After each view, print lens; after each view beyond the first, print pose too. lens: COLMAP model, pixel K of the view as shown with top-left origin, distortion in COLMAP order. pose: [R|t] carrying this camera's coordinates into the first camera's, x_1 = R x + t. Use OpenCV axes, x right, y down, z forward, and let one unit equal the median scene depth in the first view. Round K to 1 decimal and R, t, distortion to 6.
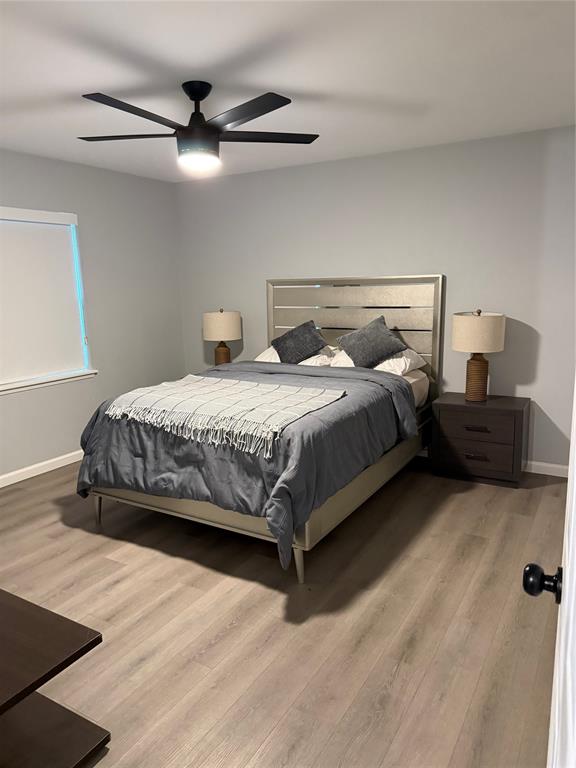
lens RADIAL K [[540.9, 0, 288.9], [0, 540.9, 379.5], [0, 0, 1]] dist [0.135729, -0.239074]
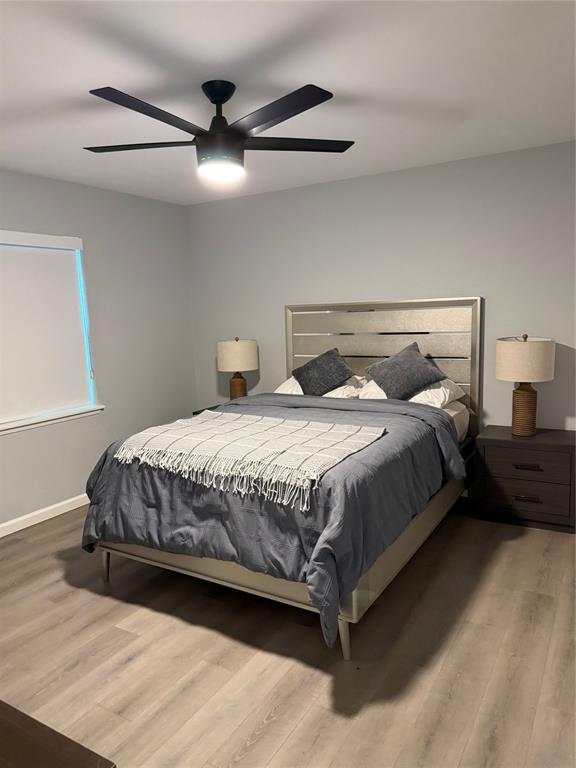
lens RADIAL K [[542.4, 0, 289.7], [0, 542.4, 386.8], [0, 0, 1]] dist [0.074777, -0.105266]
pose [[0.999907, -0.012794, -0.004766, -0.048984], [0.012613, 0.999260, -0.036347, -0.016547], [0.005227, 0.036283, 0.999328, 0.123483]]
